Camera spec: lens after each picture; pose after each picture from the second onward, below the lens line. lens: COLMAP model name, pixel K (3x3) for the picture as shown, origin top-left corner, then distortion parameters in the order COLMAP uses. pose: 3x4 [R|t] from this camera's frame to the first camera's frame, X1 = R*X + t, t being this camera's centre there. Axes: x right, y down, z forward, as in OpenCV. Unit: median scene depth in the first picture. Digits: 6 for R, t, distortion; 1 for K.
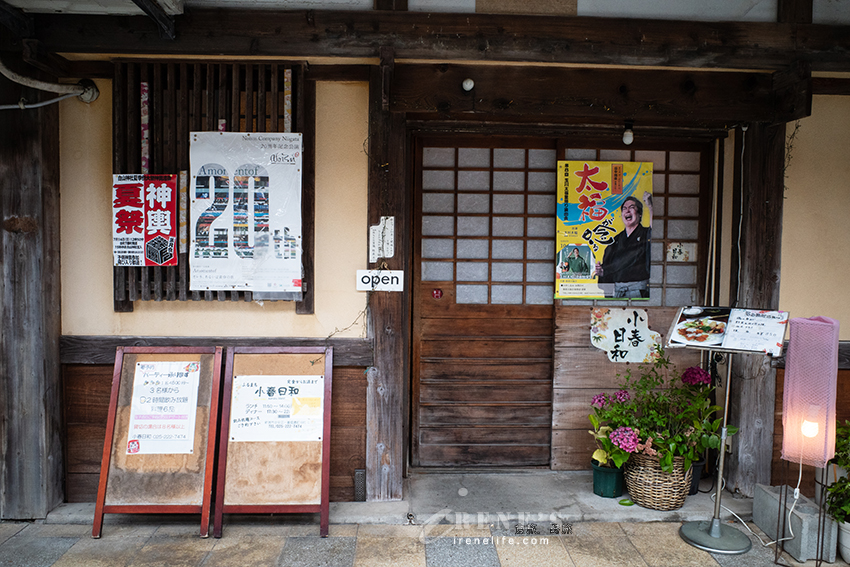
lens RADIAL K [[681.2, 0, 425.9], [0, 681.2, 283.1], [0, 0, 1]] dist [-0.007991, 0.000385]
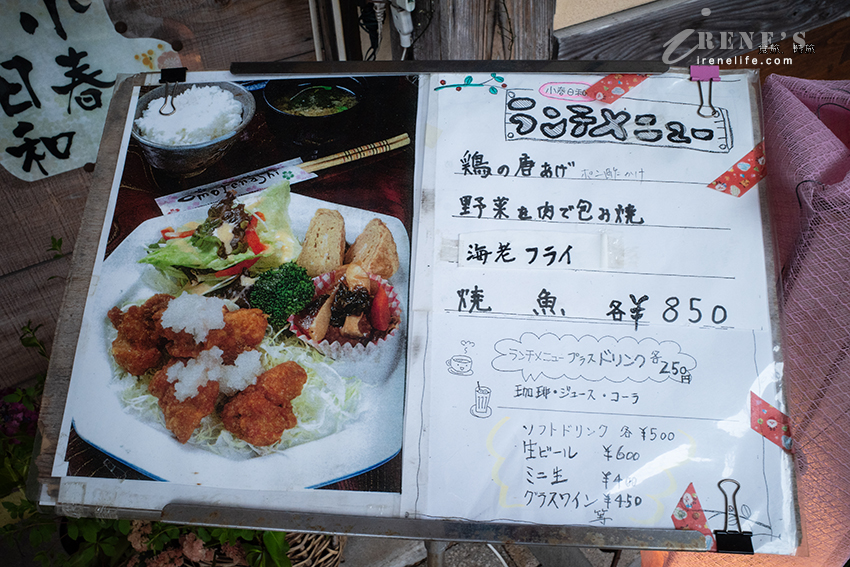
lens RADIAL K [[681.2, 0, 424.0], [0, 681.2, 282.3], [0, 0, 1]] dist [-0.007991, 0.000385]
pose [[0.877283, -0.359639, 0.317858, 0.389754], [0.078634, 0.760985, 0.643986, -0.026978], [-0.473488, -0.539964, 0.695880, 0.878367]]
